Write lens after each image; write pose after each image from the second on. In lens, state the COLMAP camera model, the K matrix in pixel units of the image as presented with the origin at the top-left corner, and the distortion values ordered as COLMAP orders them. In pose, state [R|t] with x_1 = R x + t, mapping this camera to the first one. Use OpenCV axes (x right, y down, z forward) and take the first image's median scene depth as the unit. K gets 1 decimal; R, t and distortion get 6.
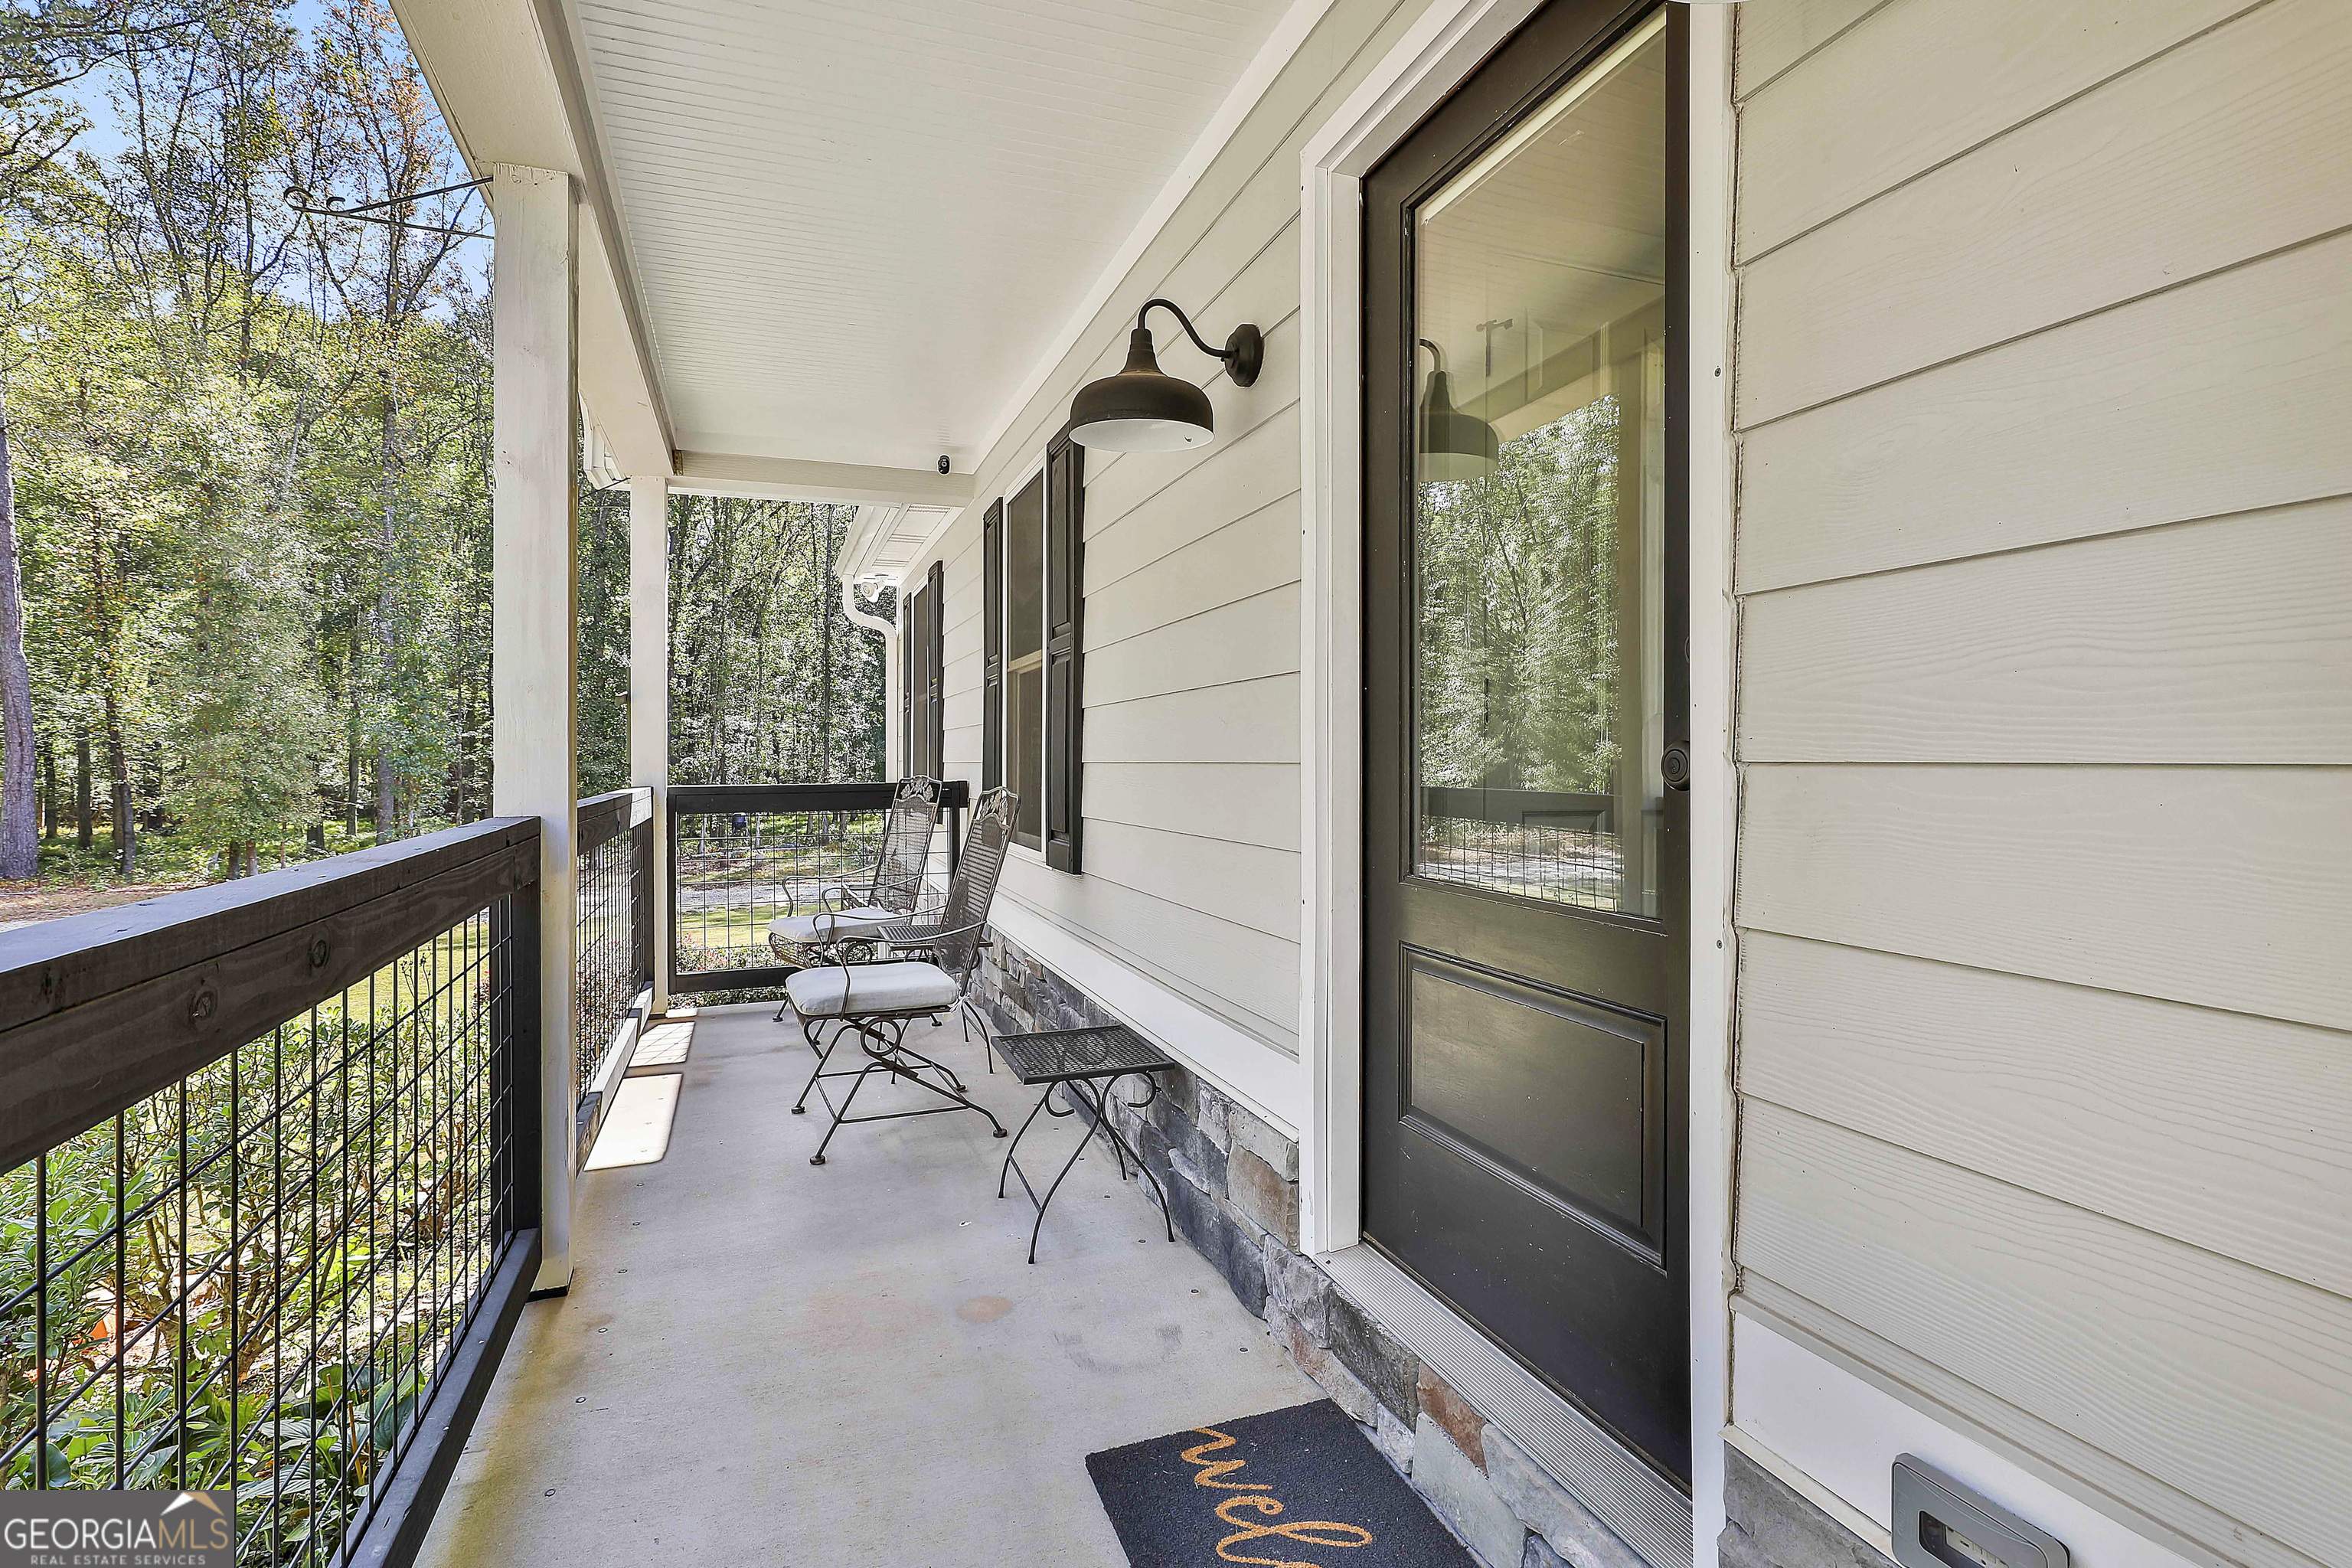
lens RADIAL K [[1144.1, 0, 1177.4], [0, 1144.1, 772.4], [0, 0, 1]] dist [-0.000758, 0.001921]
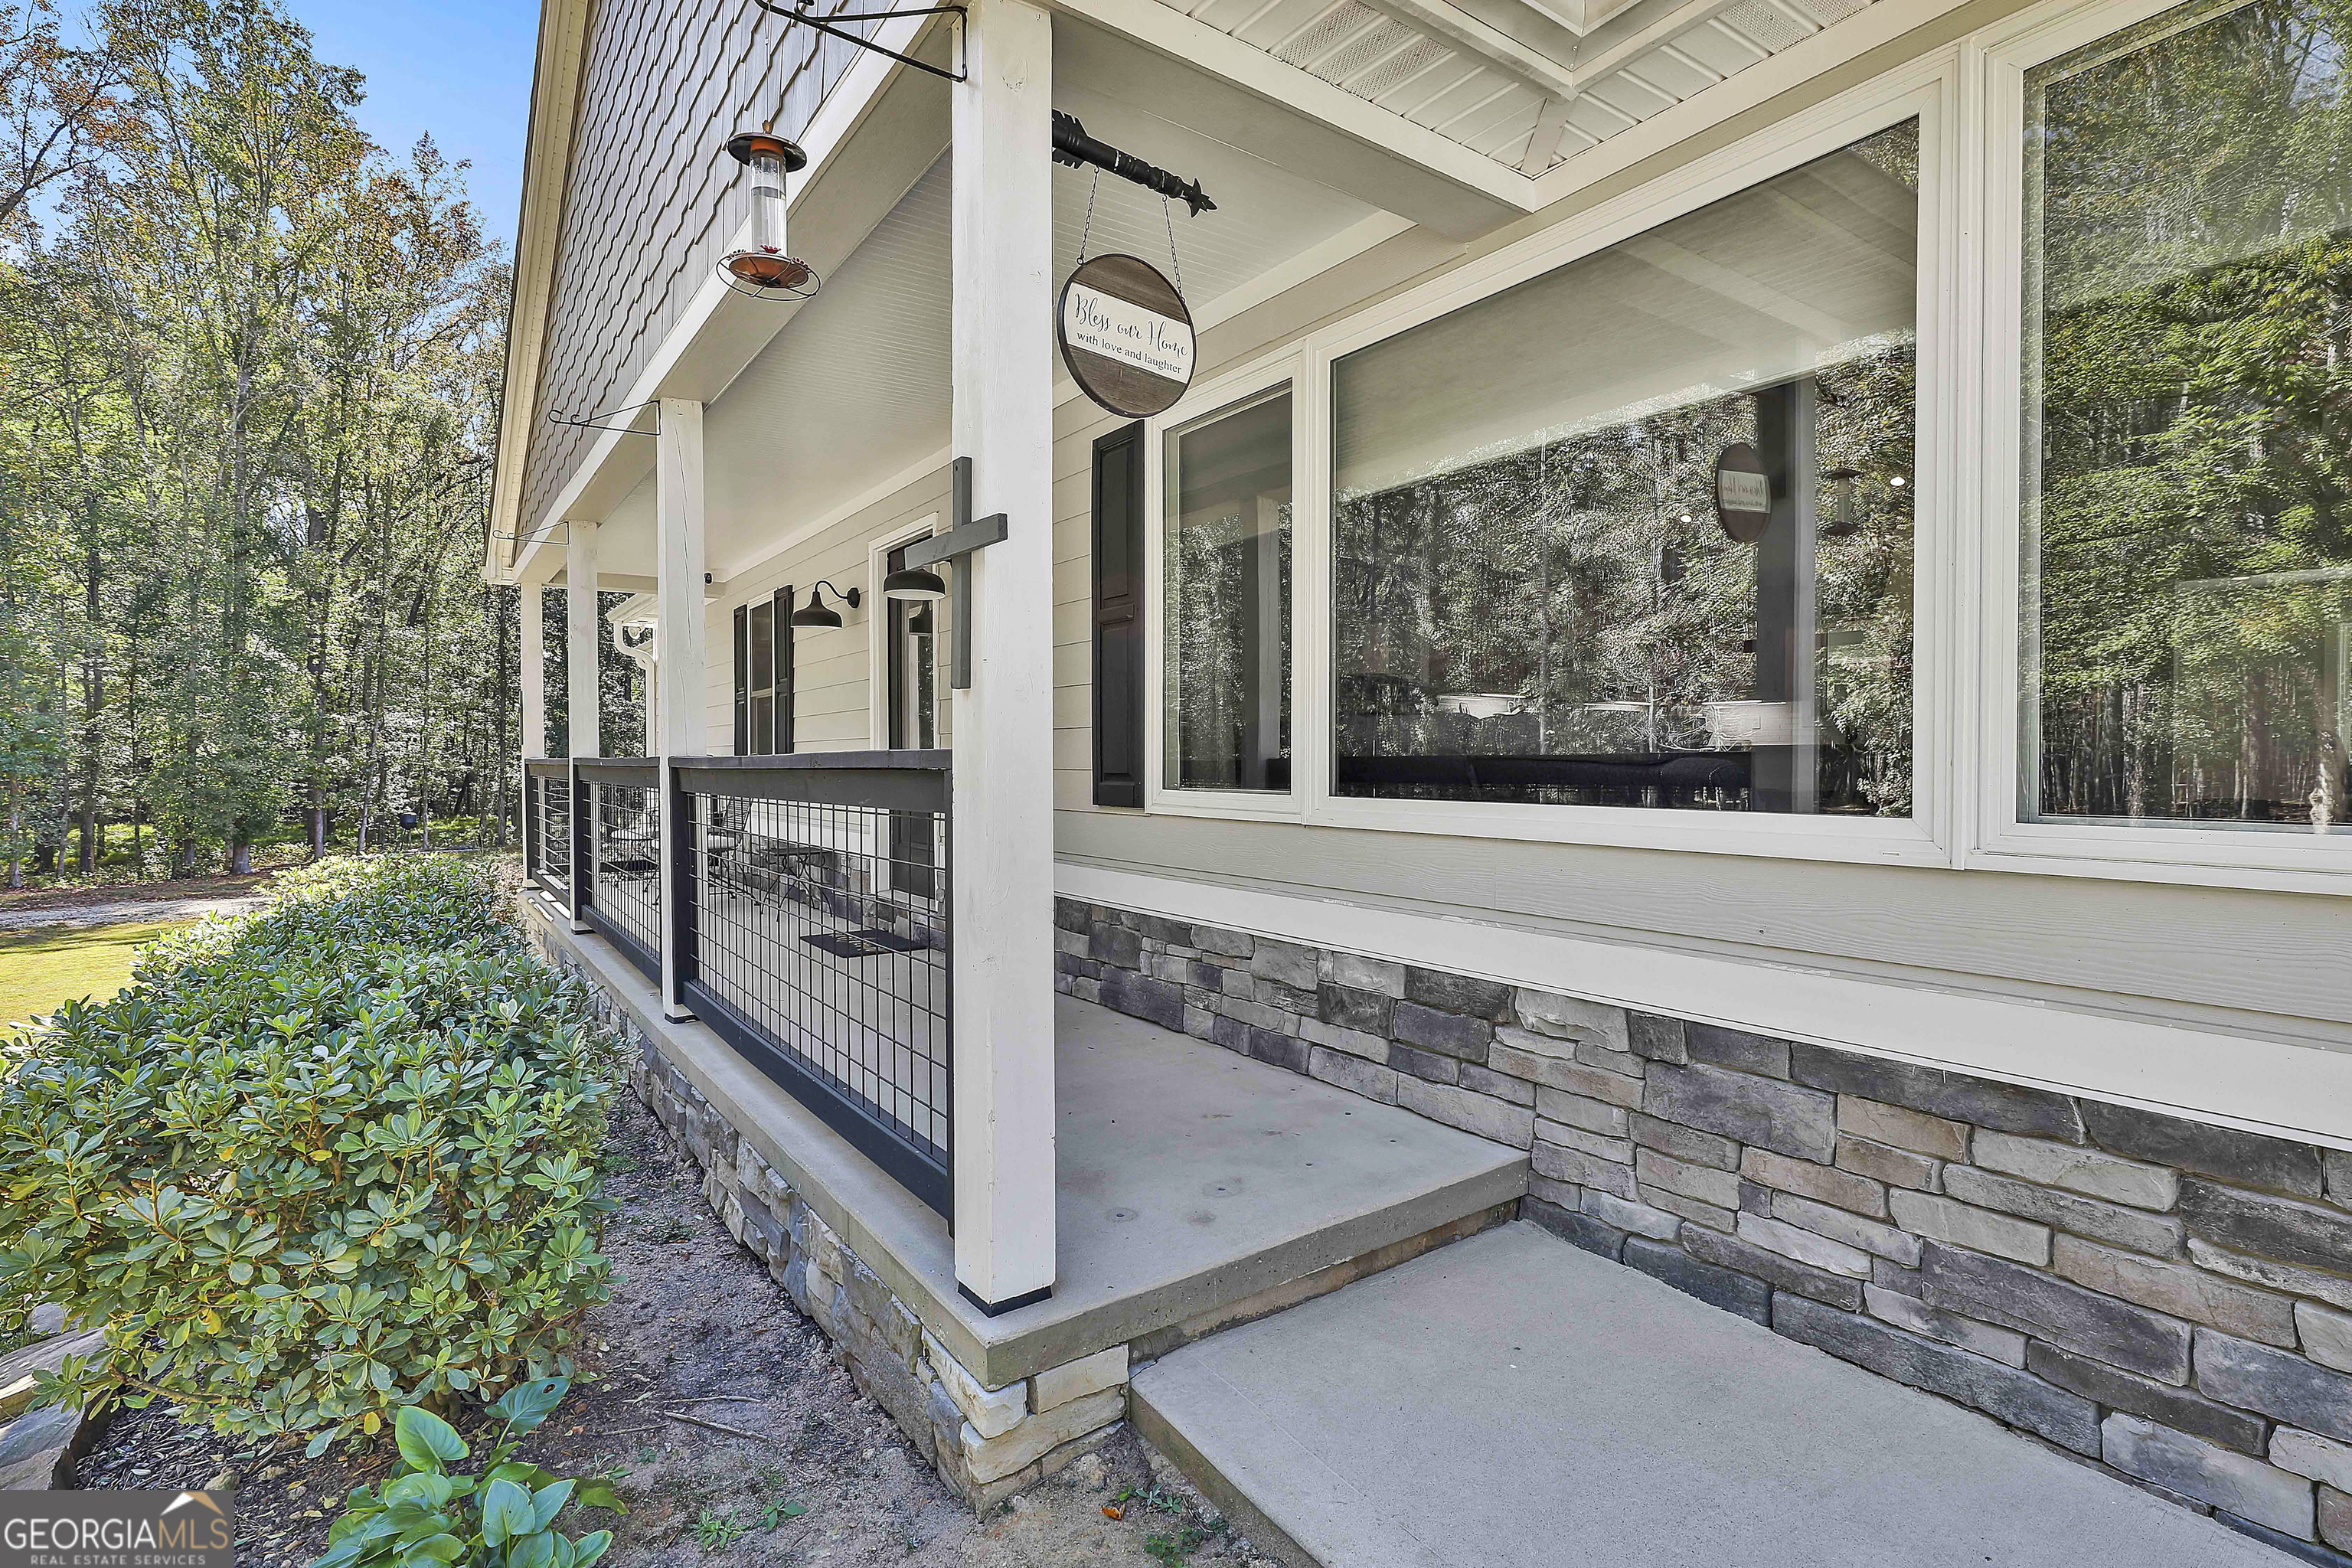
lens RADIAL K [[1144.1, 0, 1168.3], [0, 1144.1, 779.3], [0, 0, 1]] dist [-0.000758, 0.001921]
pose [[0.969756, -0.006742, 0.243983, 0.034311], [0.005209, 0.999962, 0.006929, 0.022132], [-0.244021, -0.005449, 0.969755, -0.570107]]
